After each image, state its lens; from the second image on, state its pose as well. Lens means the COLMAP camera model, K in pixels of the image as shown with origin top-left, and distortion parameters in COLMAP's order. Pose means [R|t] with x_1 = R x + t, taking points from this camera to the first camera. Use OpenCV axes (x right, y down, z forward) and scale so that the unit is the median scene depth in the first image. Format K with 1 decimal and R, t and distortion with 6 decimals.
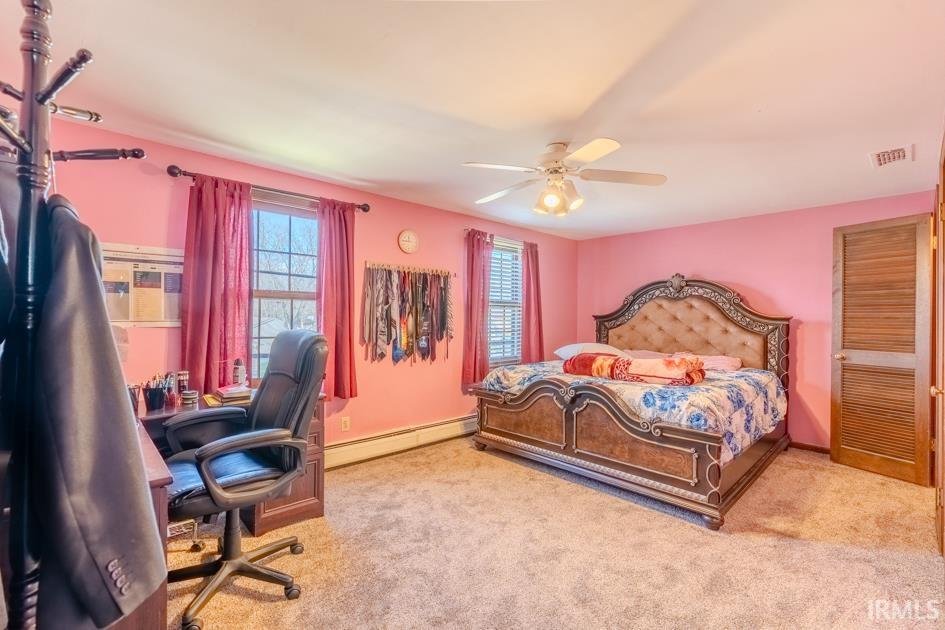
lens RADIAL K [[425.1, 0, 472.5], [0, 425.1, 317.1], [0, 0, 1]] dist [-0.000754, 0.000374]
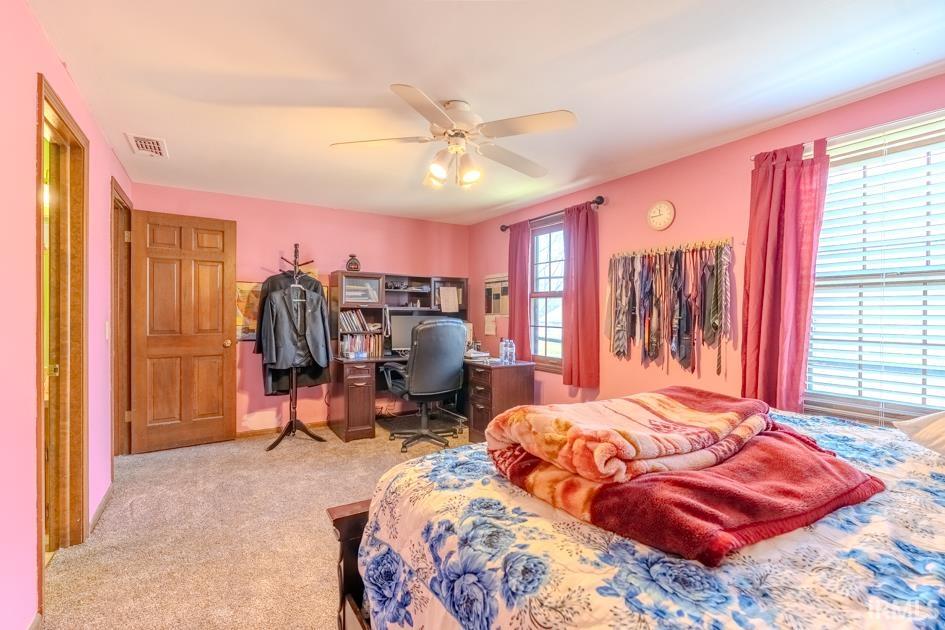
lens RADIAL K [[425.1, 0, 472.9], [0, 425.1, 313.7], [0, 0, 1]] dist [-0.000754, 0.000374]
pose [[-0.192302, 0.006473, -0.981315, 0.817750], [0.010033, 0.999939, 0.004630, -0.001349], [0.981285, -0.008955, -0.192355, 0.945921]]
